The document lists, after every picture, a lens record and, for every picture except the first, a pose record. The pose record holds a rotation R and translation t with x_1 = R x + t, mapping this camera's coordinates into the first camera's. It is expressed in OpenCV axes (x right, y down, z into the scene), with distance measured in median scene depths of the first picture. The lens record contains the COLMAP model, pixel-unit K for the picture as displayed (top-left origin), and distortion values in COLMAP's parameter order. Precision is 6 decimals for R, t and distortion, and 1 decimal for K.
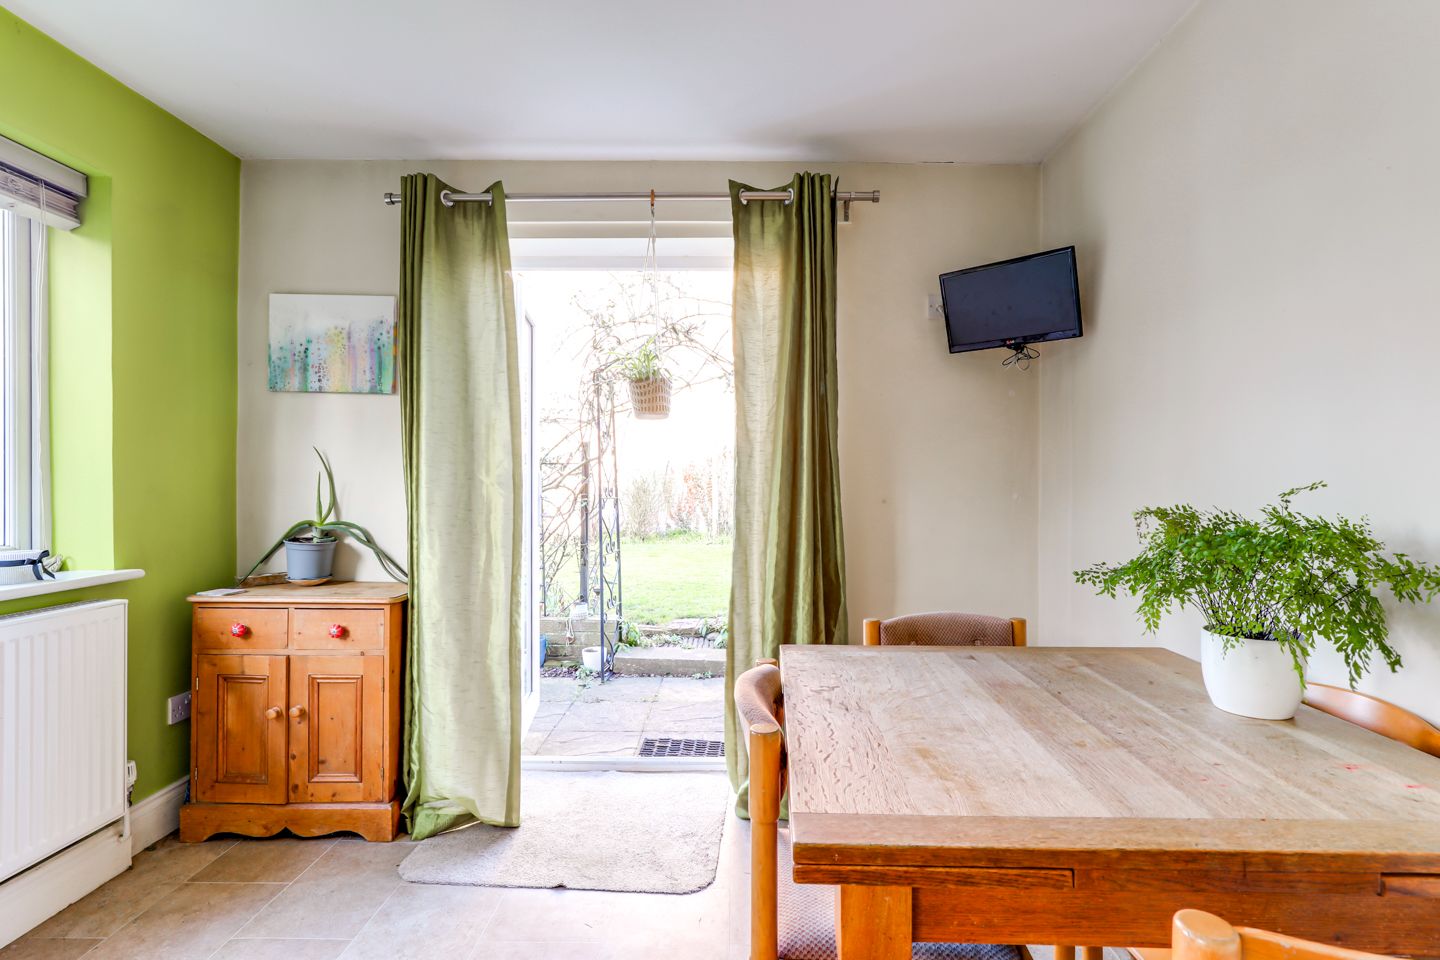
lens RADIAL K [[681.3, 0, 720.5], [0, 681.3, 477.2], [0, 0, 1]] dist [-0.017188, 0.002801]
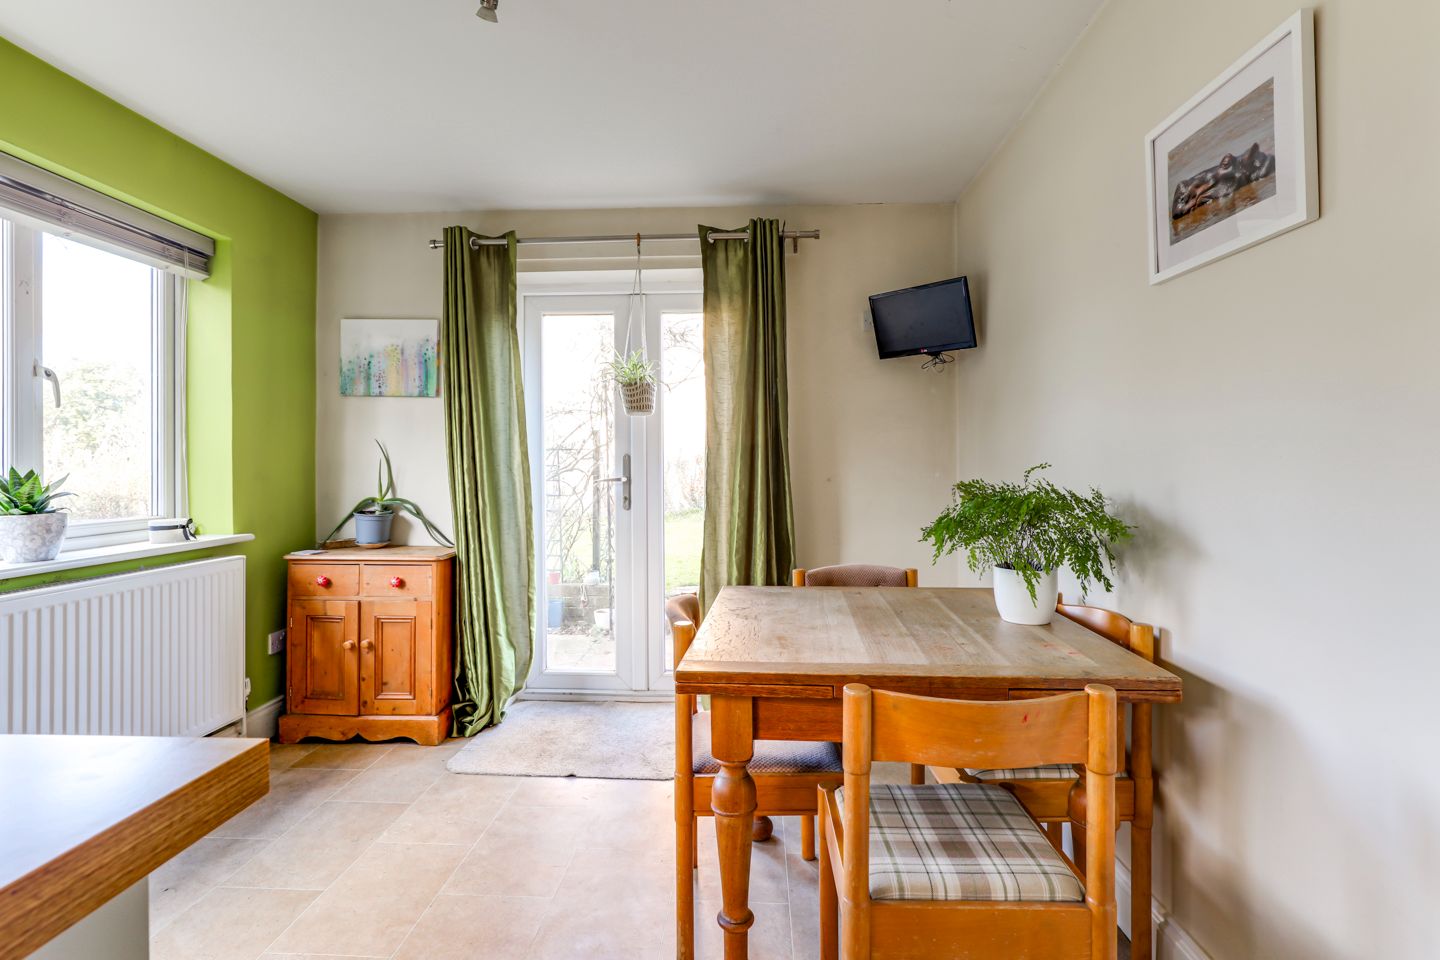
lens RADIAL K [[681.3, 0, 714.1], [0, 681.3, 452.8], [0, 0, 1]] dist [-0.017188, 0.002801]
pose [[0.998923, -0.007421, -0.045811, 0.102241], [0.007030, 0.999938, -0.008681, -0.004578], [0.045872, 0.008349, 0.998912, -0.269921]]
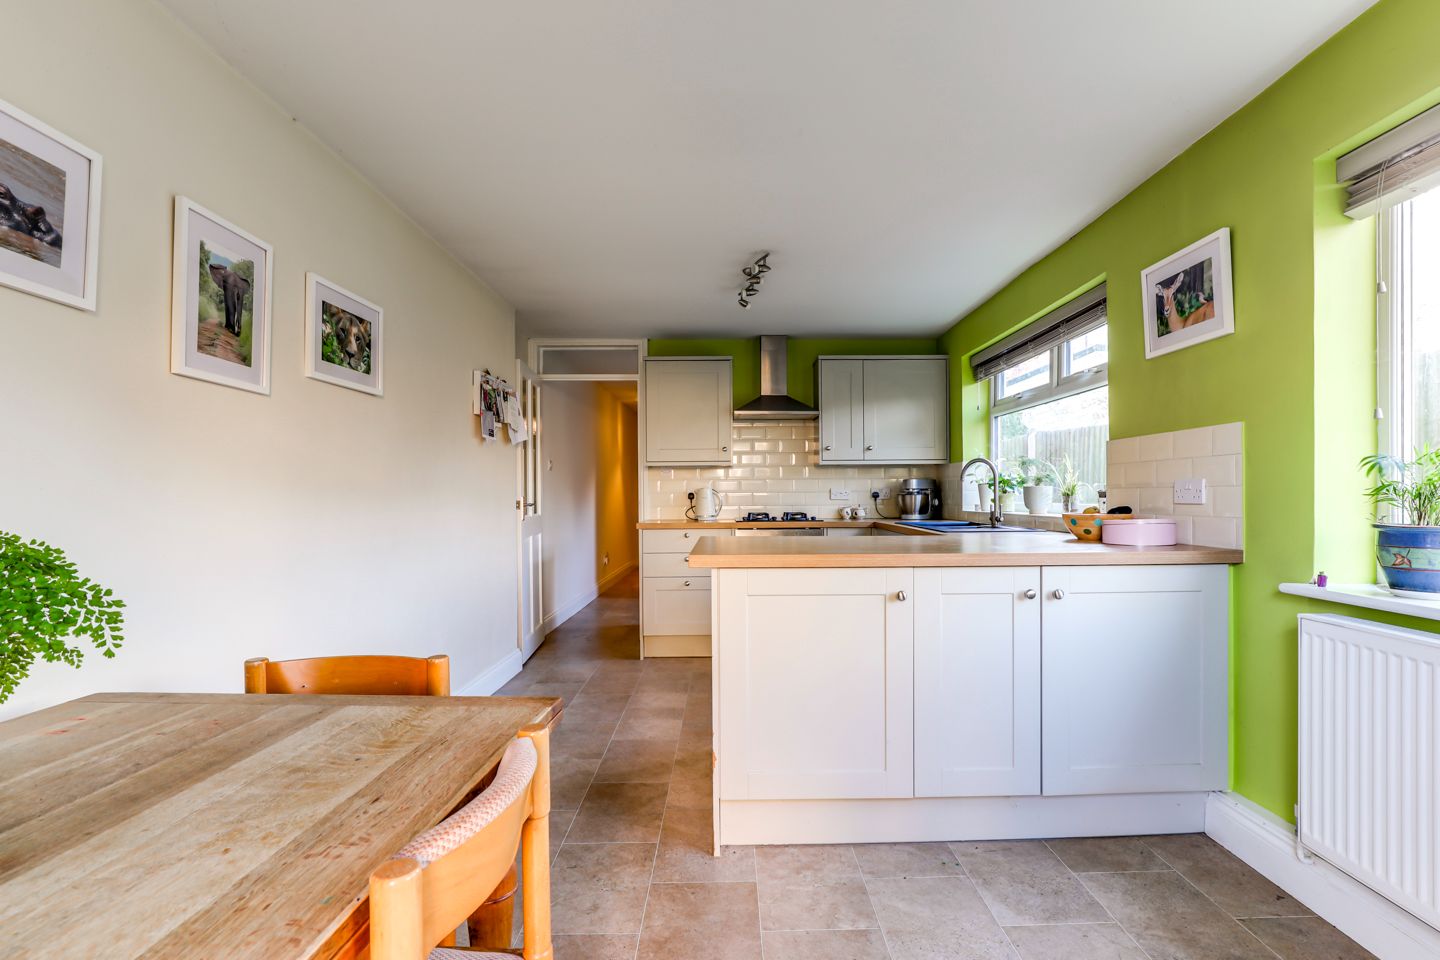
lens RADIAL K [[681.3, 0, 722.5], [0, 681.3, 488.9], [0, 0, 1]] dist [-0.017188, 0.002801]
pose [[-0.999971, 0.003751, -0.006584, -0.098525], [0.003833, 0.999916, -0.012371, 0.008110], [0.006537, -0.012396, -0.999902, 0.922633]]
